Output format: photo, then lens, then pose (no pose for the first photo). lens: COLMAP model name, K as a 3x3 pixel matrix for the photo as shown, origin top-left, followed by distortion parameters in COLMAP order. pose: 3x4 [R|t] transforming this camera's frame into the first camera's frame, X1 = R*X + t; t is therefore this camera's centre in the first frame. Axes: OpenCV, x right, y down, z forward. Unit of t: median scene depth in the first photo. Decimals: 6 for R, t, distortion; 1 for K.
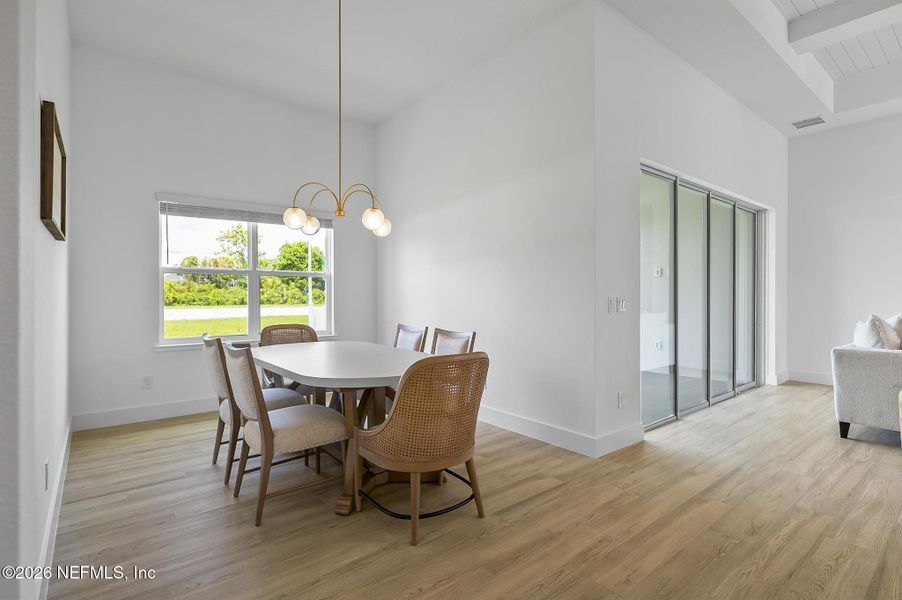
lens RADIAL K [[437.8, 0, 451.0], [0, 437.8, 300.0], [0, 0, 1]] dist [0.000333, -0.000119]
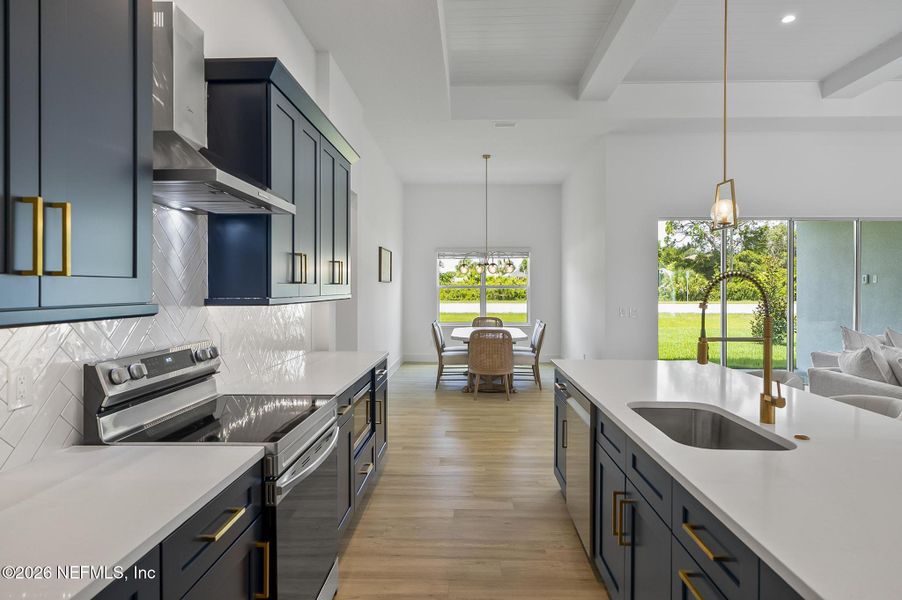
lens RADIAL K [[509.3, 0, 456.2], [0, 509.3, 291.5], [0, 0, 1]] dist [0.000635, -0.000142]
pose [[0.758871, 0.006706, -0.651207, 0.923698], [-0.010280, 0.999946, -0.001683, -0.045365], [0.651160, 0.007971, 0.758898, -0.713267]]
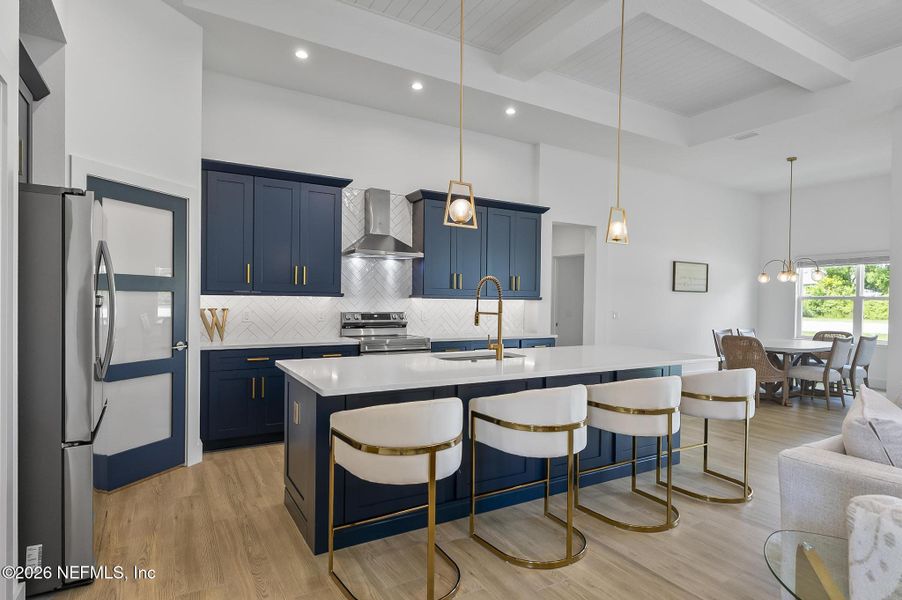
lens RADIAL K [[489.9, 0, 456.0], [0, 489.9, 306.8], [0, 0, 1]] dist [-0.000719, 0.000073]
pose [[-0.140911, 0.013166, -0.989935, 1.641716], [-0.025984, 0.999518, 0.016992, -0.029396], [0.989681, 0.028117, -0.140501, -0.140497]]
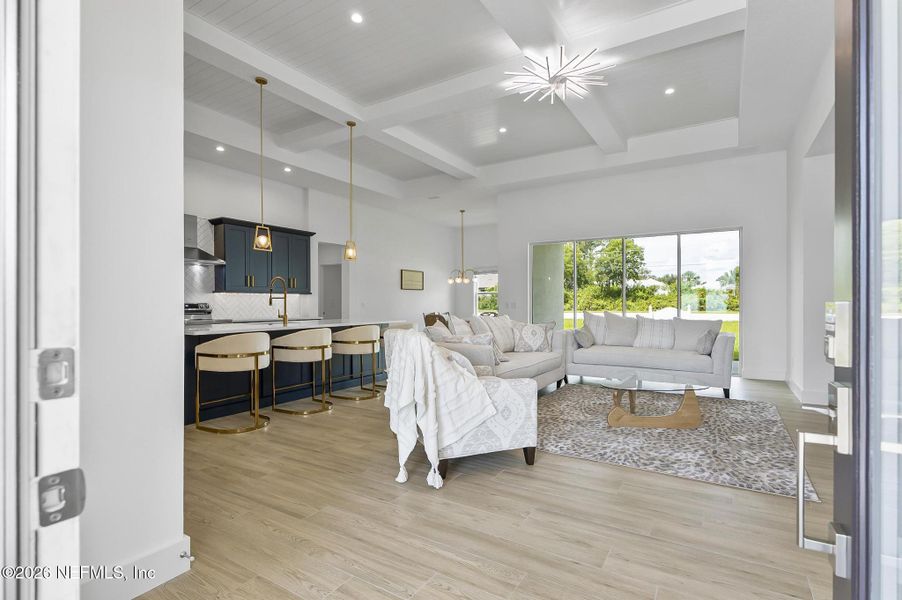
lens RADIAL K [[437.8, 0, 451.0], [0, 437.8, 300.0], [0, 0, 1]] dist [0.000333, -0.000119]
pose [[0.323992, -0.006213, -0.946039, 2.205799], [-0.008096, 0.999924, -0.009339, 0.007948], [0.946025, 0.010685, 0.323917, -0.137530]]
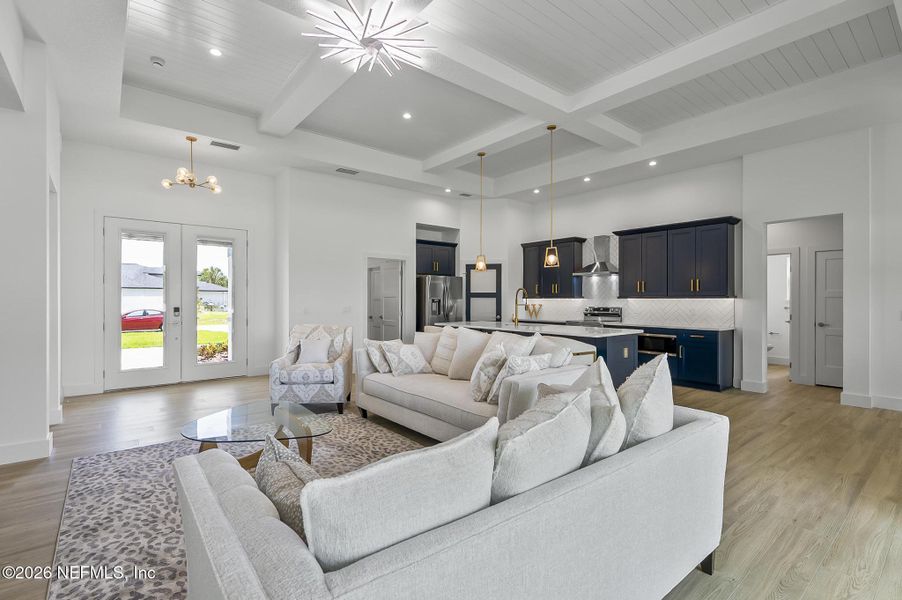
lens RADIAL K [[421.5, 0, 455.7], [0, 421.5, 299.3], [0, 0, 1]] dist [0.001210, -0.000340]
pose [[-0.999923, -0.002378, -0.012166, 1.080190], [-0.002481, 0.999961, 0.008424, -0.037423], [0.012145, 0.008453, -0.999891, 1.351834]]
